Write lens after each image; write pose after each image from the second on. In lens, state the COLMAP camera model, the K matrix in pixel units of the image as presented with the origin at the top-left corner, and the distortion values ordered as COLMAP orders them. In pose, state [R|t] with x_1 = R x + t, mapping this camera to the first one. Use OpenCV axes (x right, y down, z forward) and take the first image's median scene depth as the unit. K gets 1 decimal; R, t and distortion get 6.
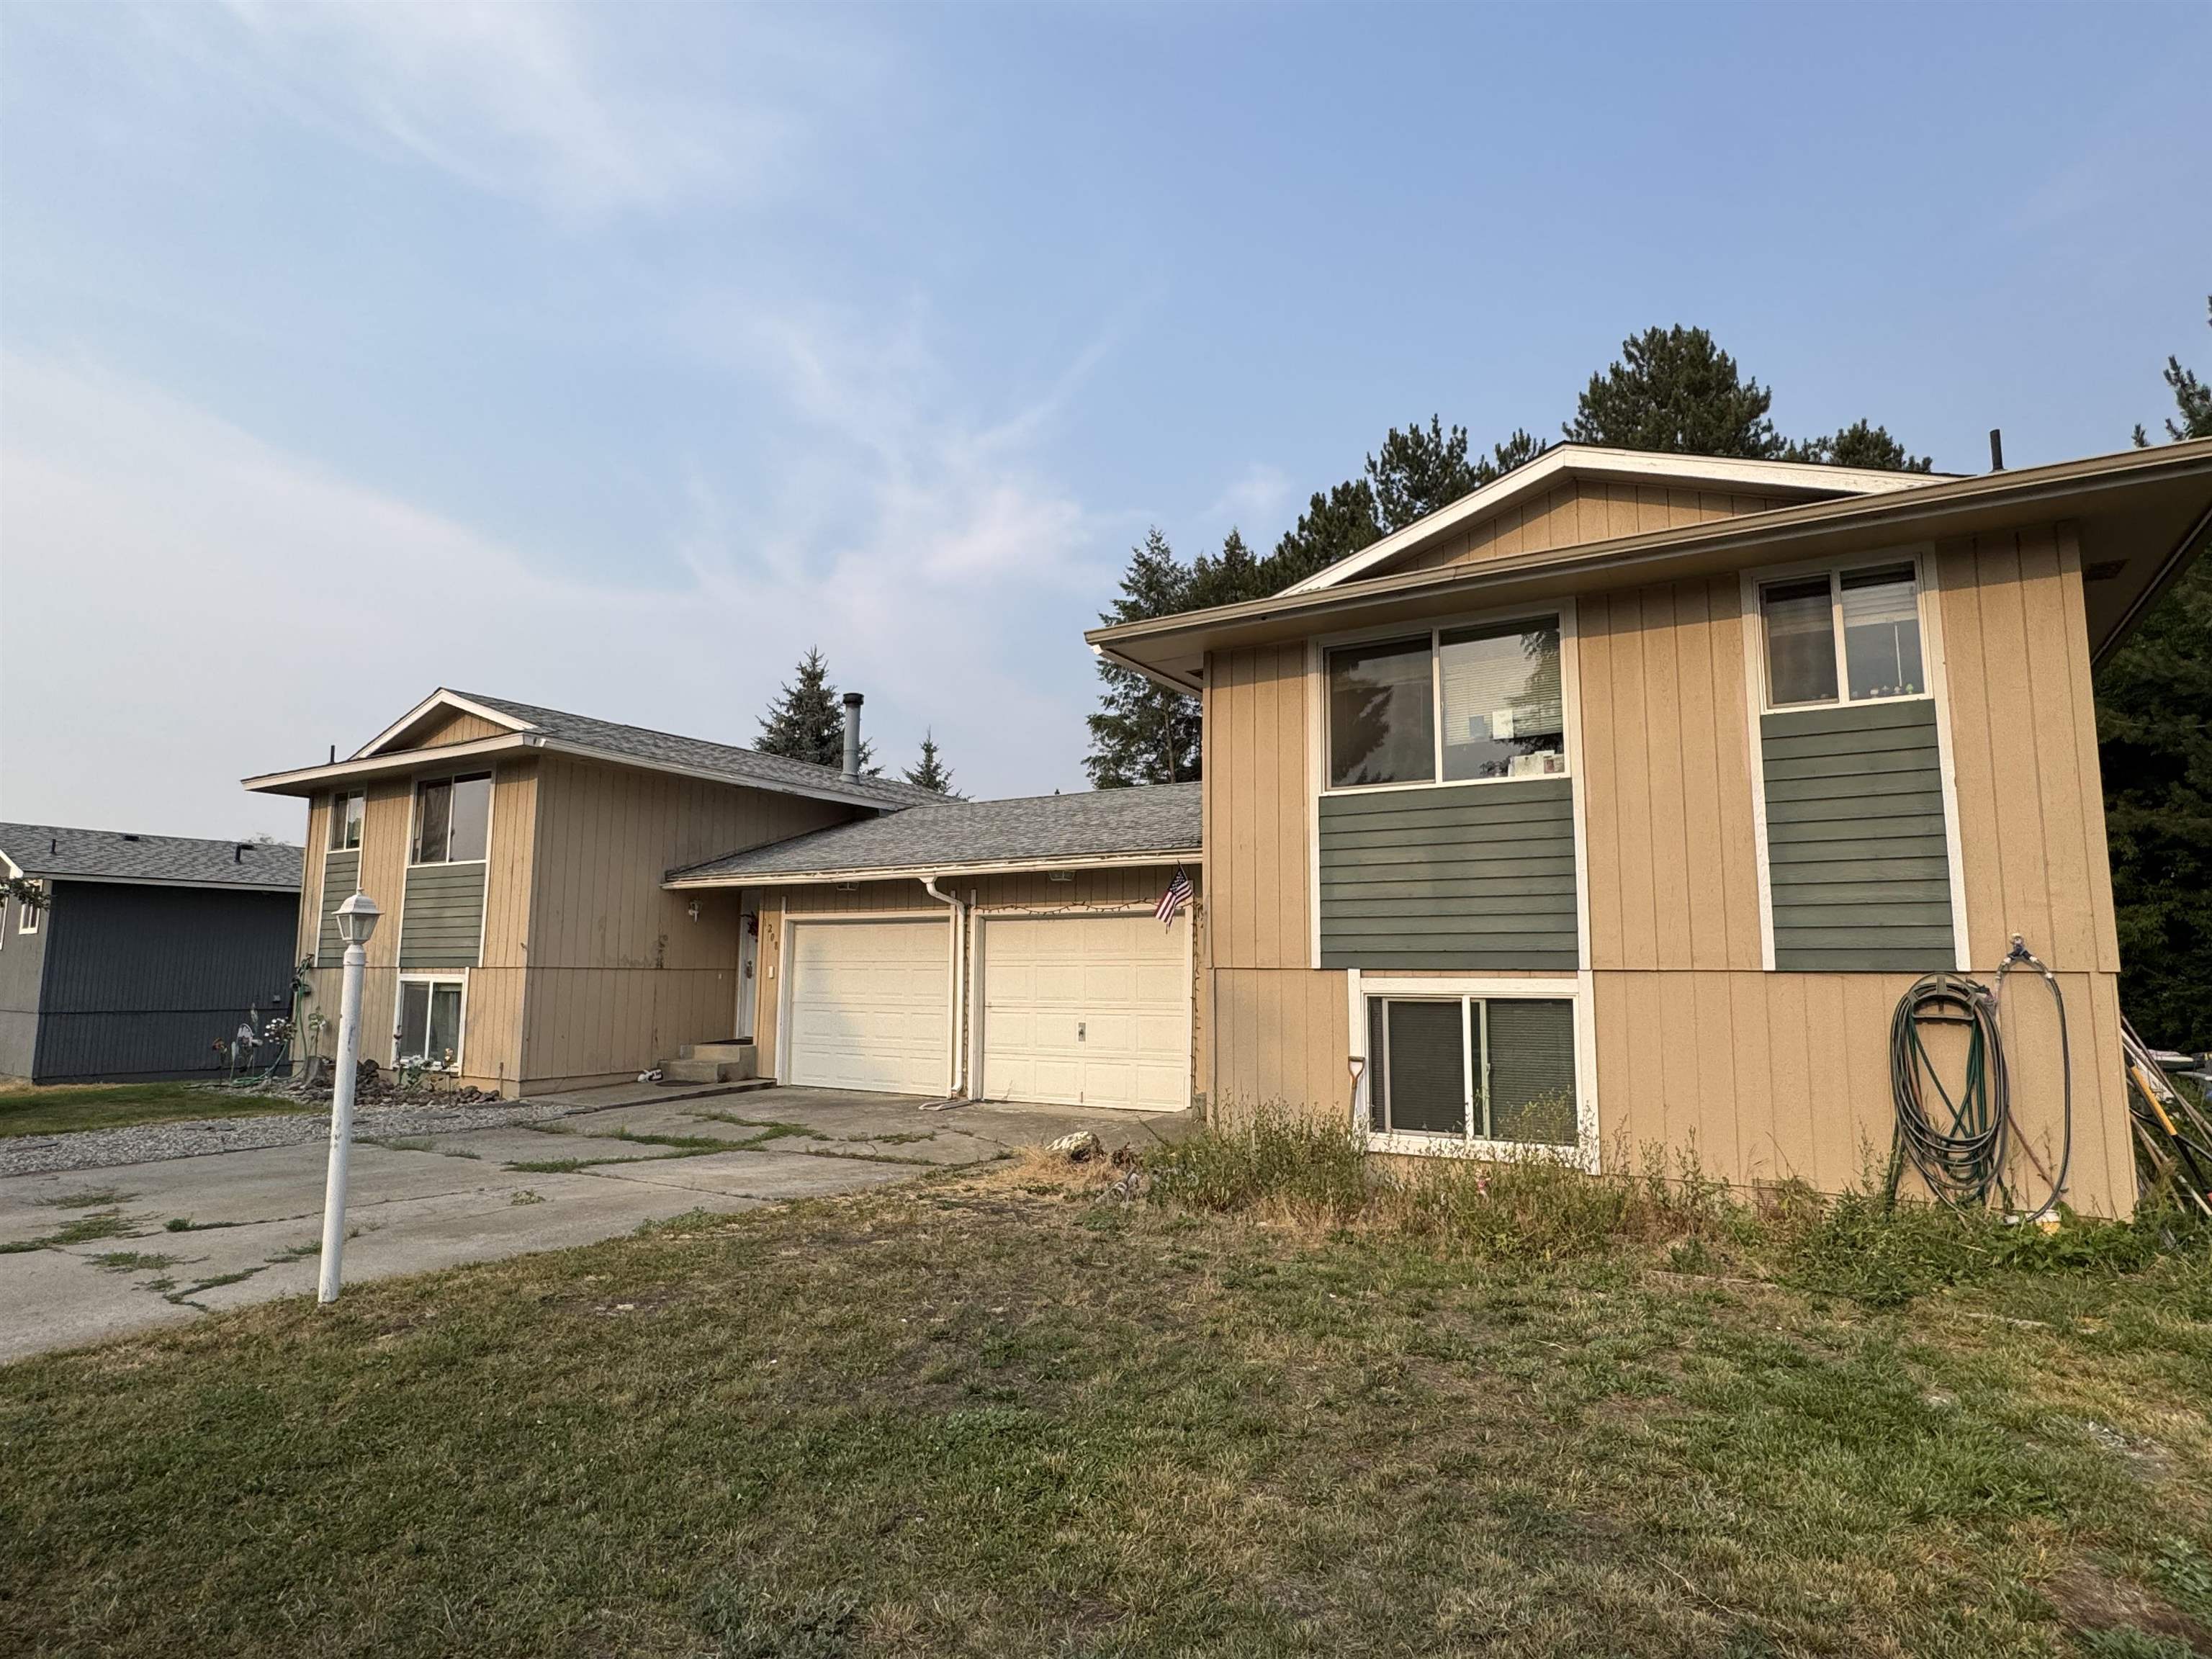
lens RADIAL K [[1182.1, 0, 1106.0], [0, 1182.1, 829.5], [0, 0, 1]] dist [0.000776, 0.000092]
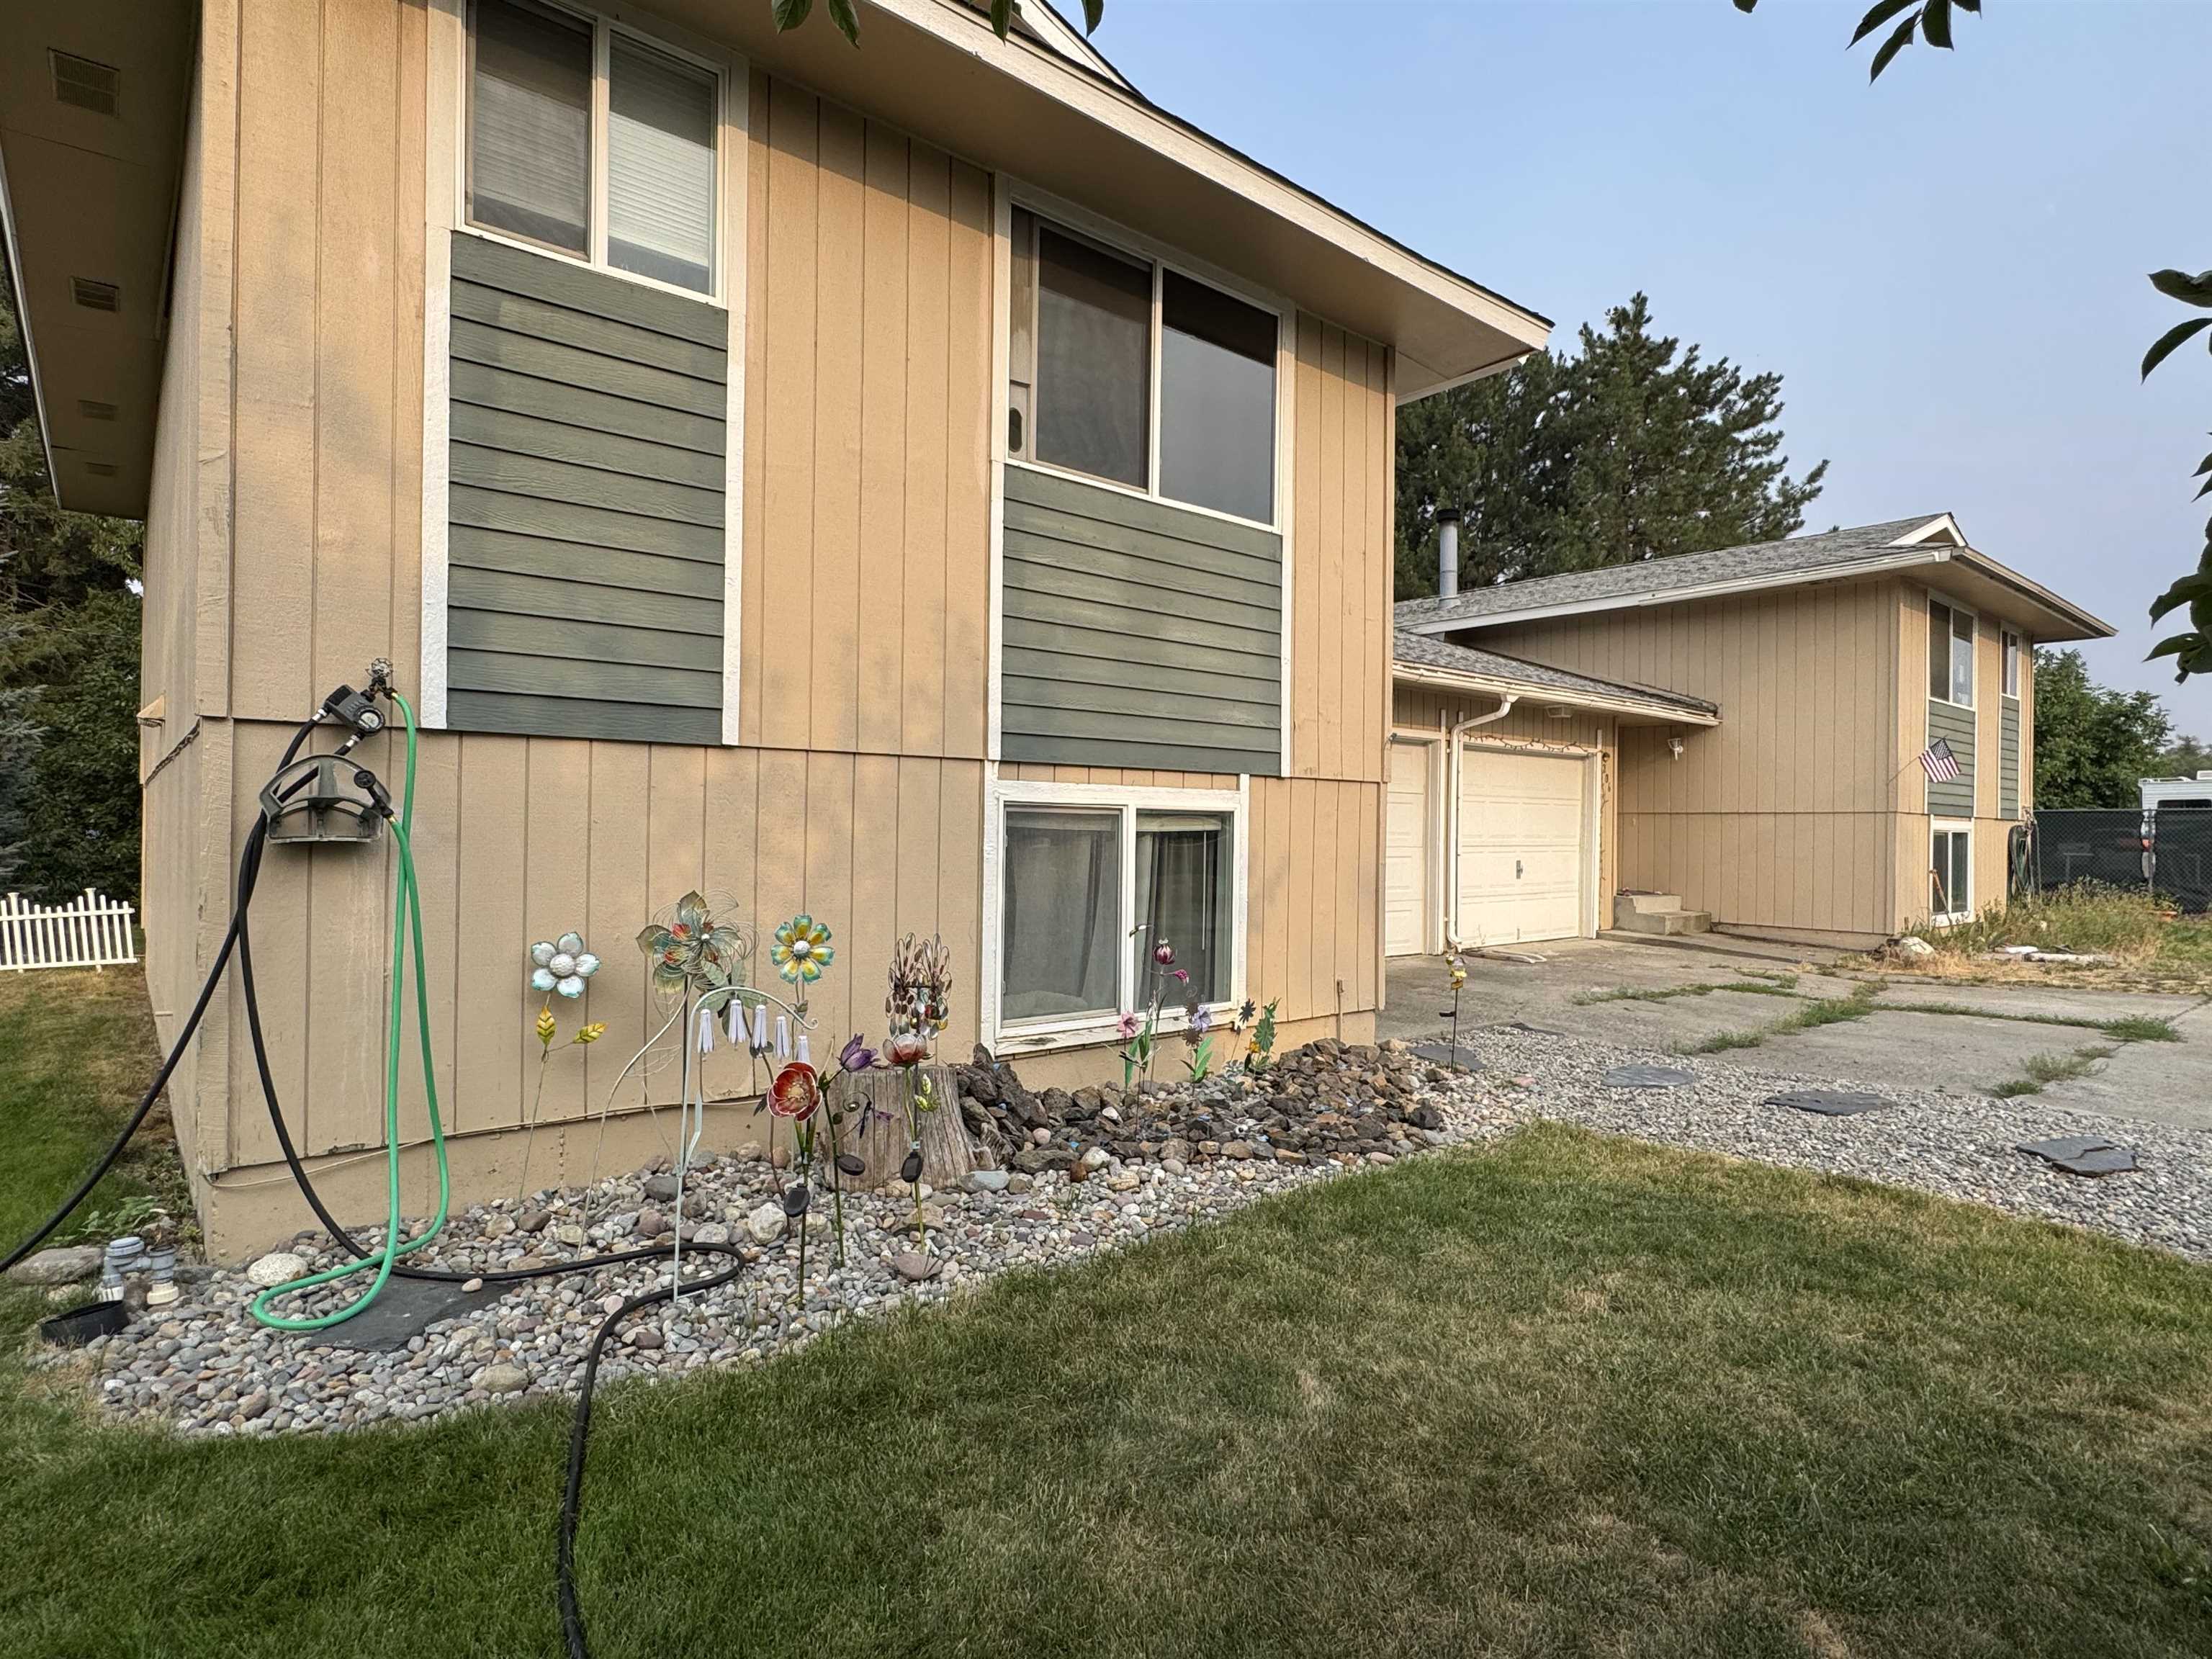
lens RADIAL K [[1182.1, 0, 1106.0], [0, 1182.1, 829.5], [0, 0, 1]] dist [0.000776, 0.000092]
pose [[0.315874, -0.001284, 0.948800, -0.950309], [-0.130760, 0.990398, 0.044873, 0.122982], [-0.939748, -0.138240, 0.312673, 0.908207]]
